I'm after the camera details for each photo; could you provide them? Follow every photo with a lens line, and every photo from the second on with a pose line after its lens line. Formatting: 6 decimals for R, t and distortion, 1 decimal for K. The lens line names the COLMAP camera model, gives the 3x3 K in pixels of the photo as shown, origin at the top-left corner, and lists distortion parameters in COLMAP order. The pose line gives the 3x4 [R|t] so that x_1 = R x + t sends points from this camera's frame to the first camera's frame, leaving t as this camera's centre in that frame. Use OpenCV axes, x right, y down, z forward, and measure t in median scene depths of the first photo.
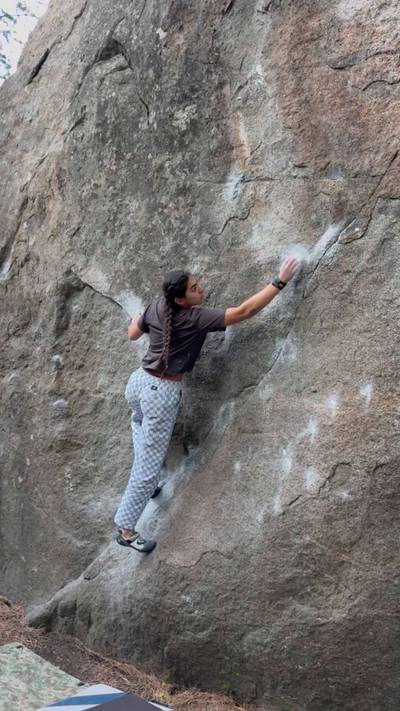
lens RADIAL K [[629.9, 0, 200.9], [0, 629.9, 354.4], [0, 0, 1]] dist [0.013054, 0.028745]
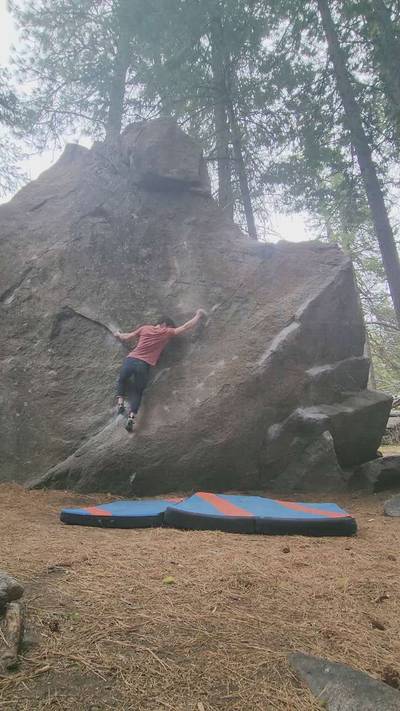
lens RADIAL K [[363.0, 0, 198.3], [0, 363.0, 354.2], [0, 0, 1]] dist [-0.010787, 0.001955]
pose [[0.824553, 0.115013, 0.553972, -0.567679], [-0.036767, 0.987943, -0.150386, 0.204967], [-0.564589, 0.103633, 0.818840, -0.198006]]
